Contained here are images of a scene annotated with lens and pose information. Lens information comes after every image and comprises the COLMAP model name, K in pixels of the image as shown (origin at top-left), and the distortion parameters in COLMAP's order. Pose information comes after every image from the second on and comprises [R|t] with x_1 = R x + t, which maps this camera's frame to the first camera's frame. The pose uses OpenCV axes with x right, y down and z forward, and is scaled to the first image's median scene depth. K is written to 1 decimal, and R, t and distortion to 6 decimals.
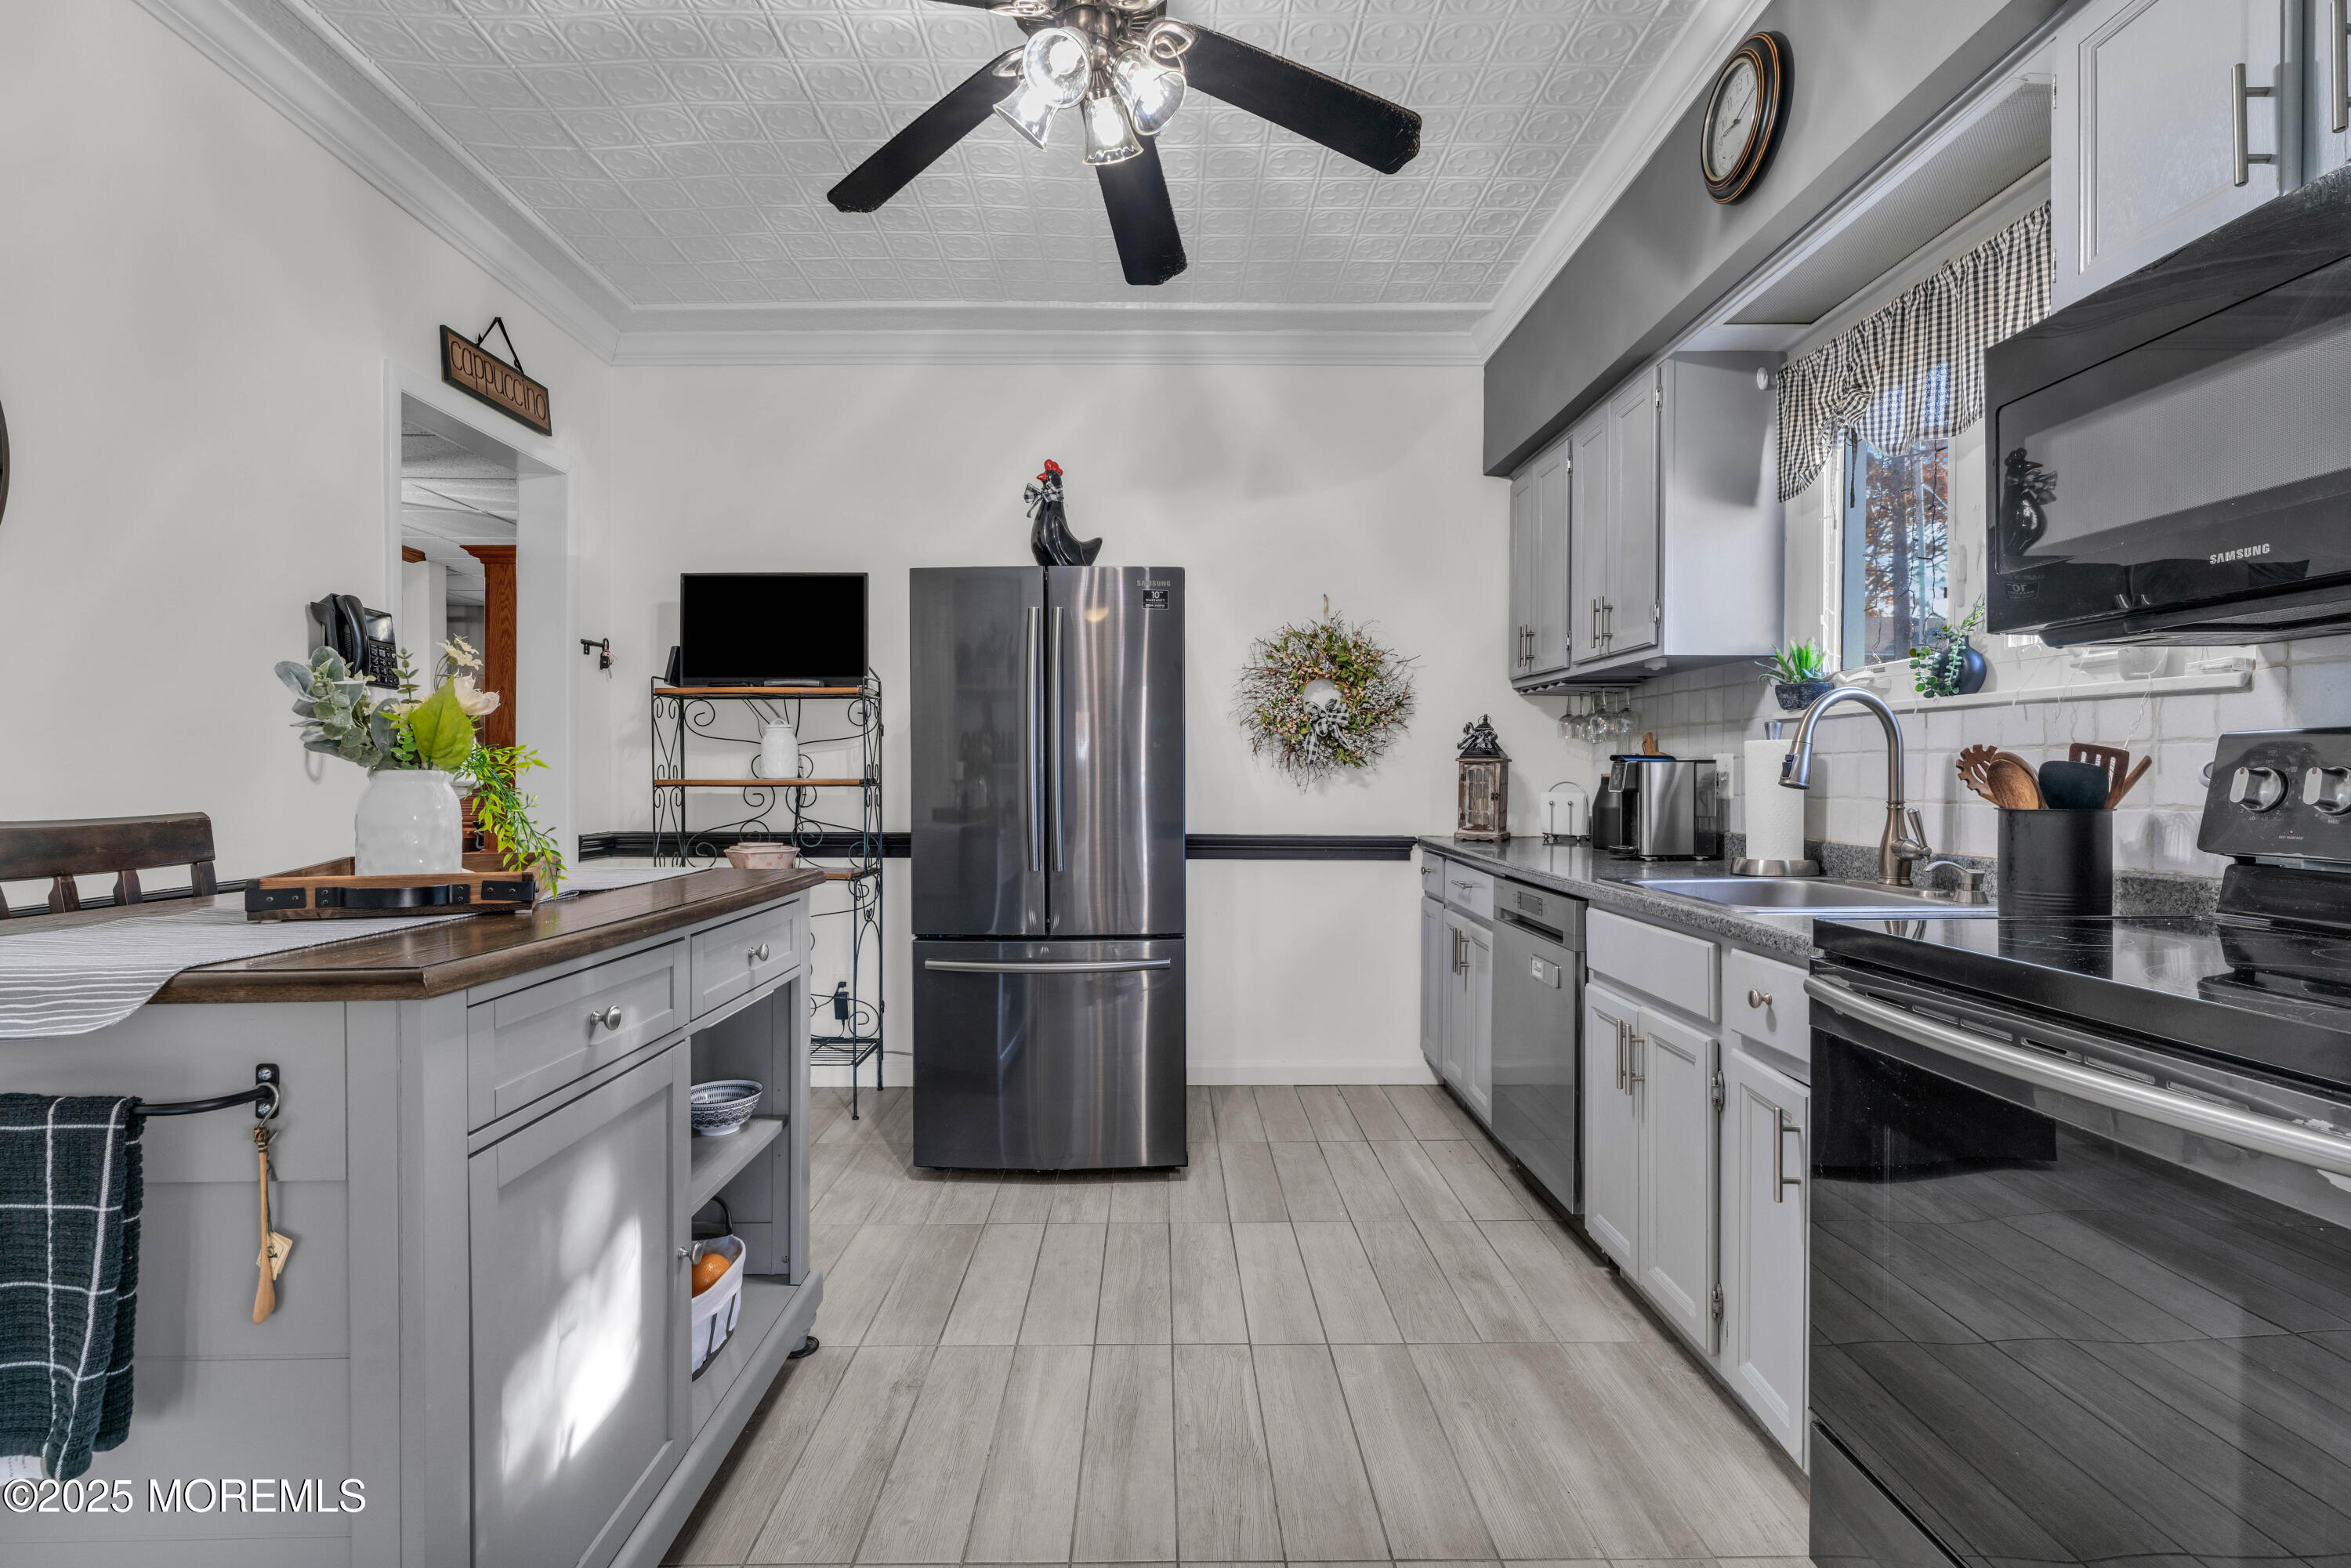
lens RADIAL K [[1098.1, 0, 1175.3], [0, 1098.1, 777.9], [0, 0, 1]] dist [-0.000685, -0.000085]
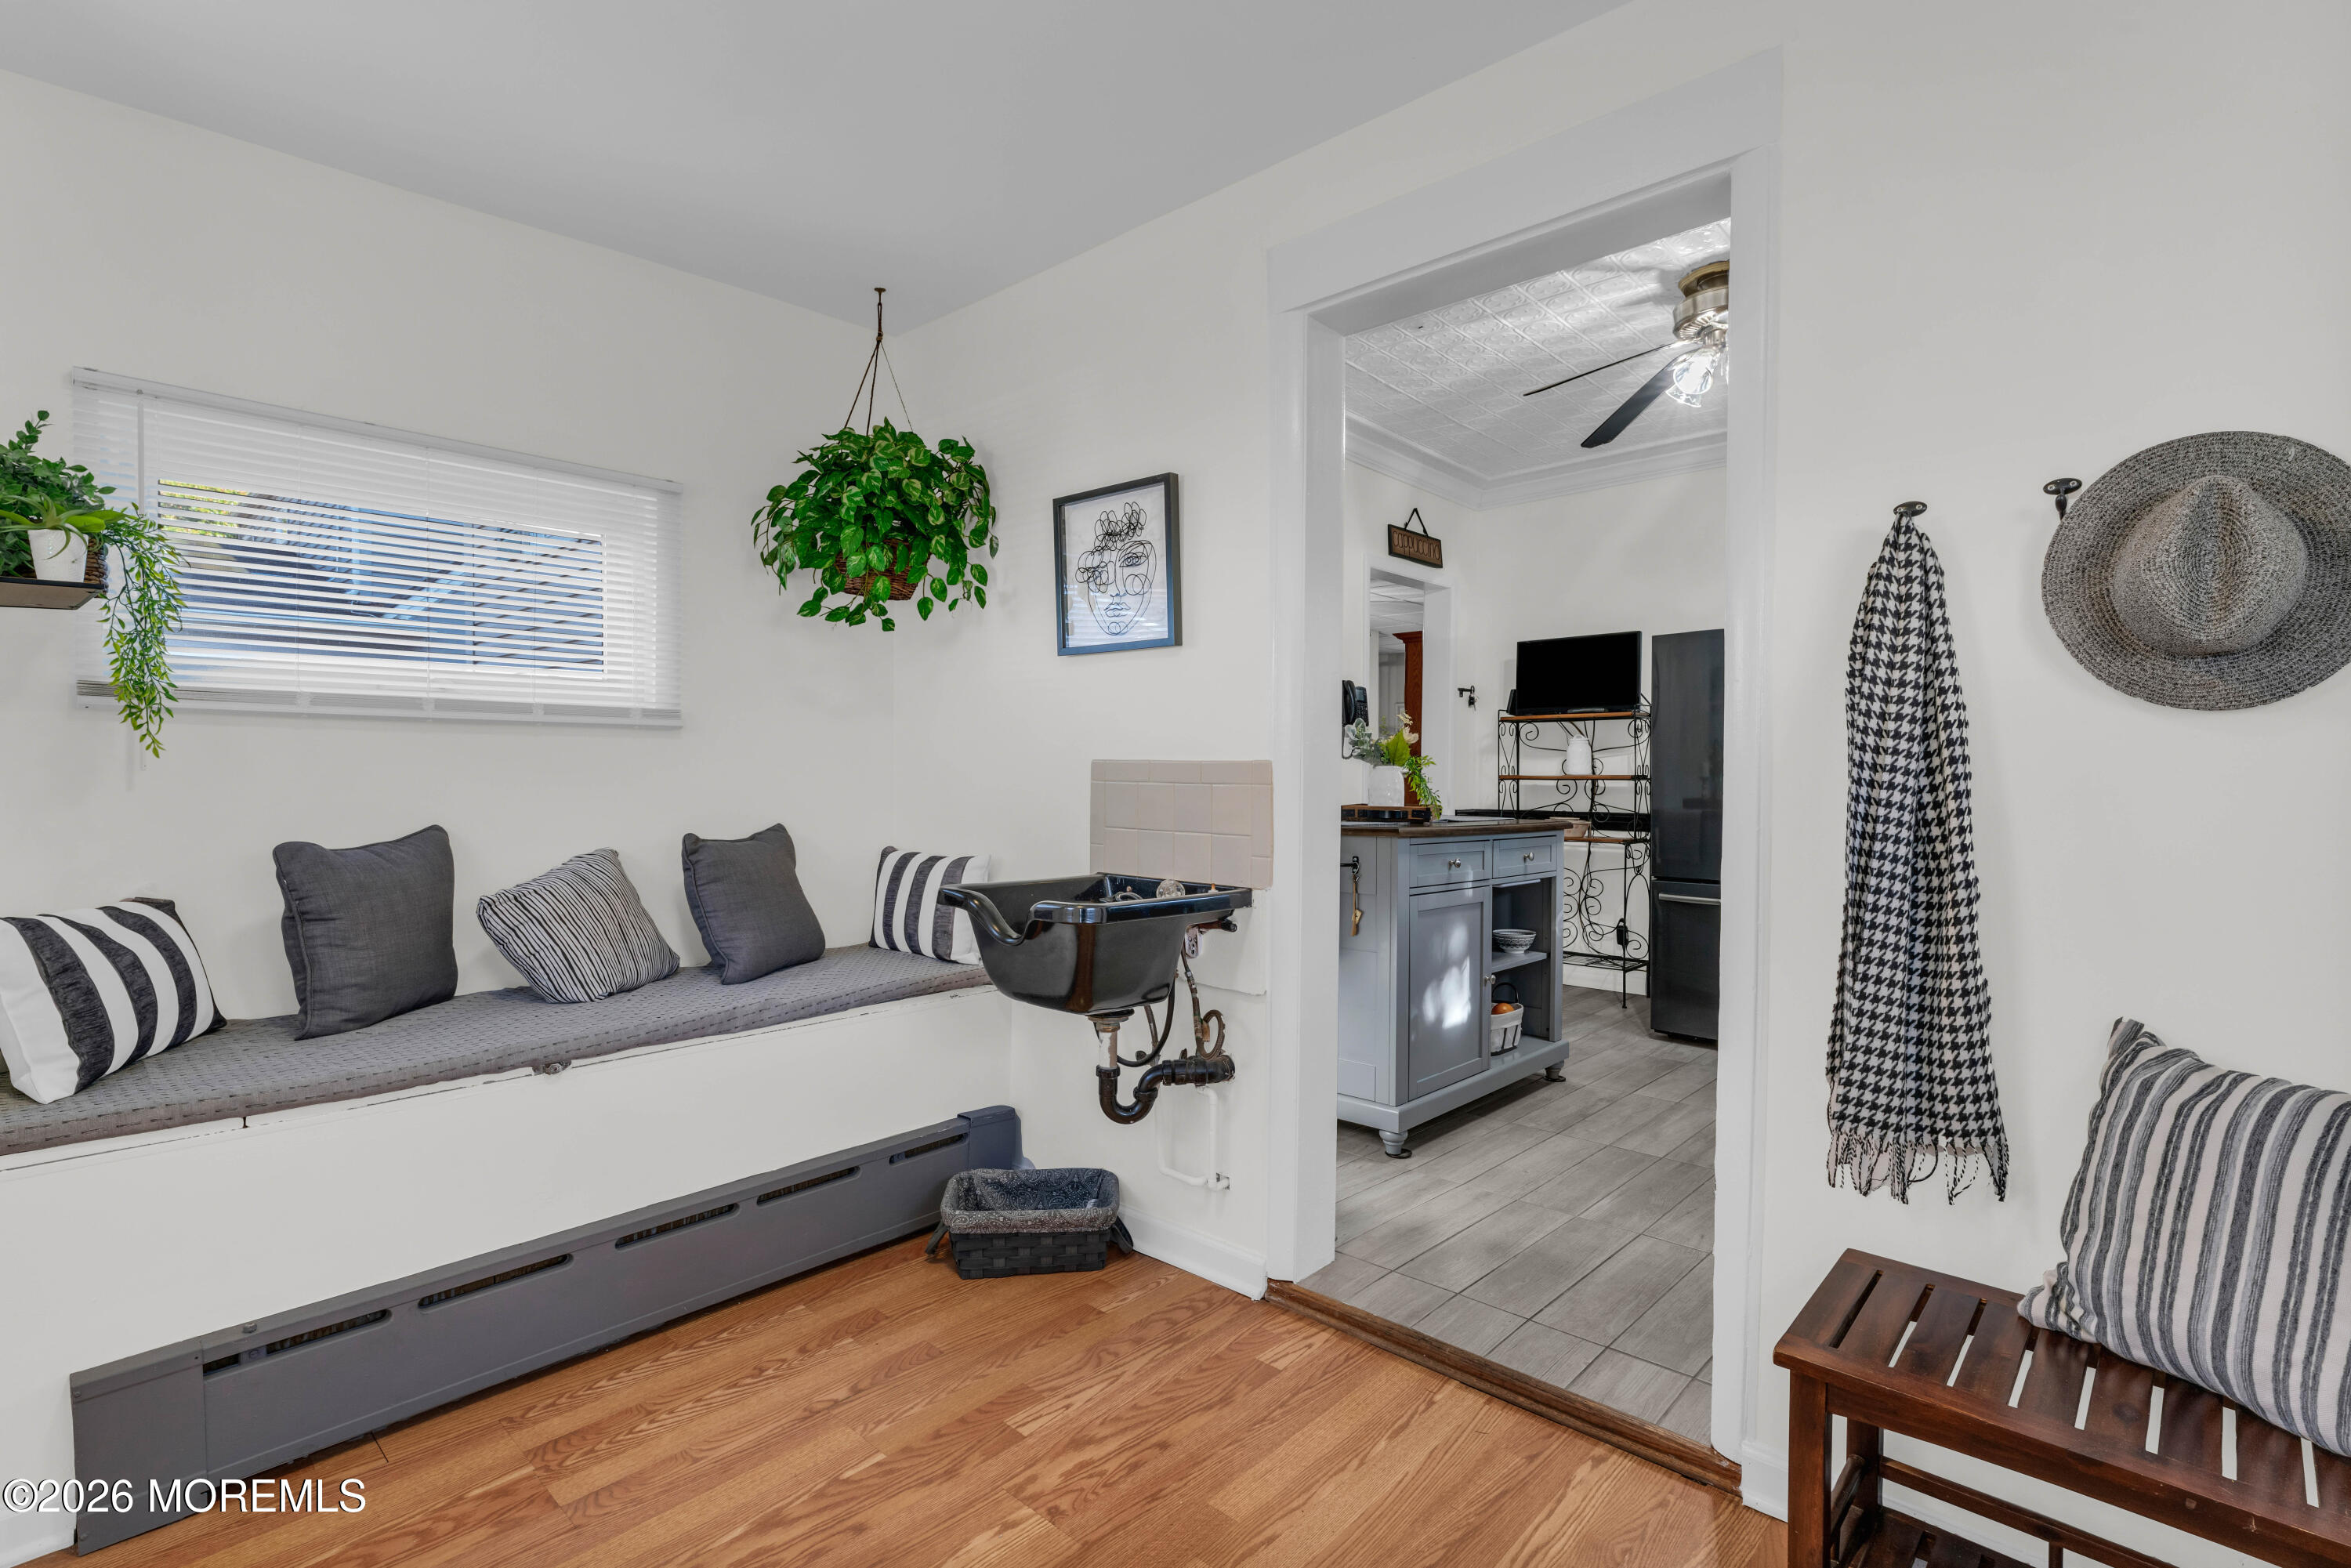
lens RADIAL K [[1098.1, 0, 1176.6], [0, 1098.1, 778.6], [0, 0, 1]] dist [-0.000685, -0.000085]
pose [[0.726332, 0.006488, -0.687313, 0.319904], [-0.009042, 0.999959, -0.000116, 0.012992], [0.687284, 0.006299, 0.726361, -0.543726]]
